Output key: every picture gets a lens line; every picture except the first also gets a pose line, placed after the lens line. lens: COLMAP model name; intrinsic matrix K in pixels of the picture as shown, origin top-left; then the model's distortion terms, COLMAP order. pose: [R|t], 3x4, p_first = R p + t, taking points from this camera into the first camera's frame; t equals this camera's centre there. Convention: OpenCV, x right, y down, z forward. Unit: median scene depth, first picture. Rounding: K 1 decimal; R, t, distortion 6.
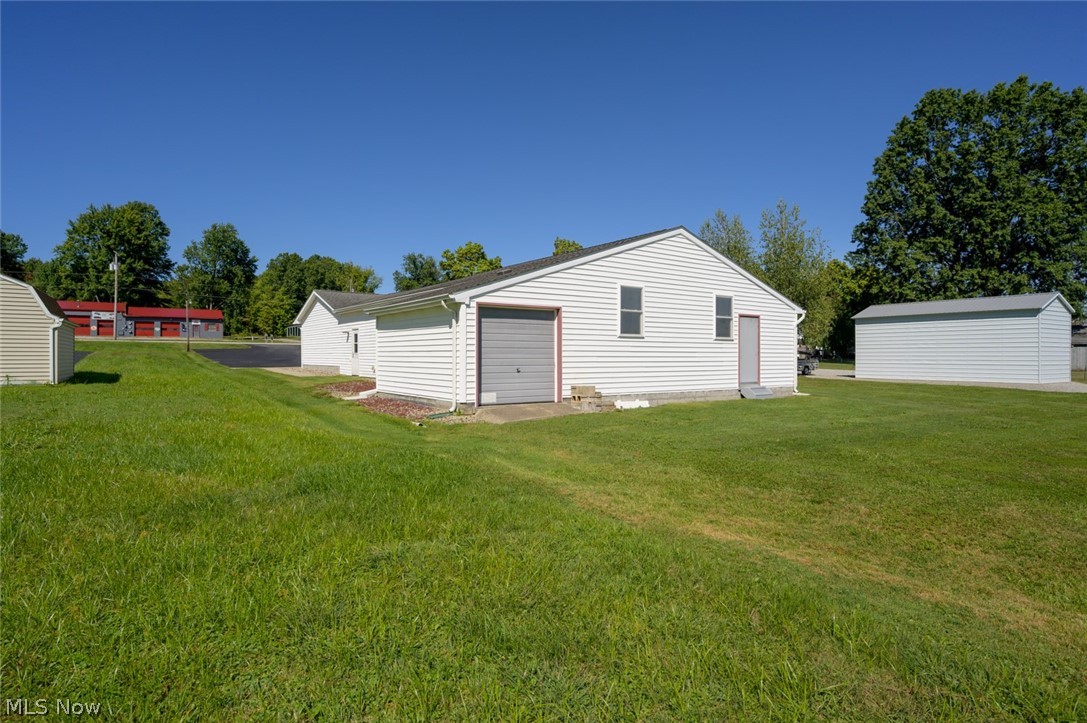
lens RADIAL K [[549.9, 0, 543.5], [0, 549.9, 361.5], [0, 0, 1]] dist [-0.000328, 0.000163]
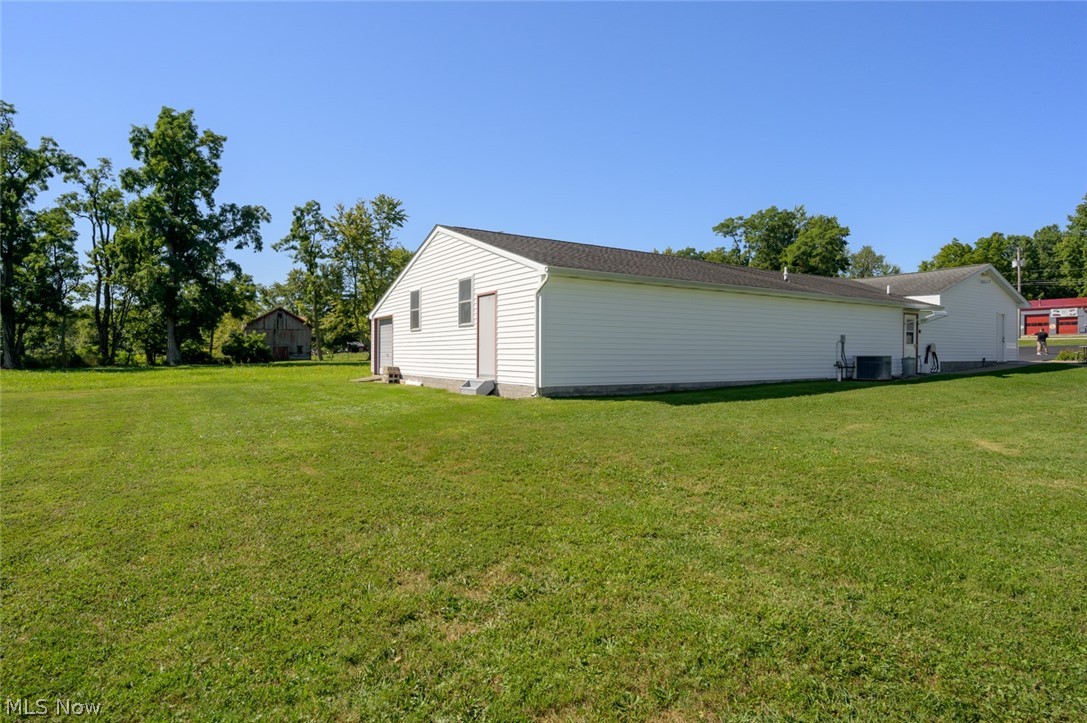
lens RADIAL K [[549.9, 0, 543.5], [0, 549.9, 361.5], [0, 0, 1]] dist [-0.000328, 0.000163]
pose [[0.002394, 0.011964, -0.999926, 1.224997], [-0.014182, 0.999828, 0.011929, 0.006843], [0.999897, 0.014152, 0.002564, 1.108120]]
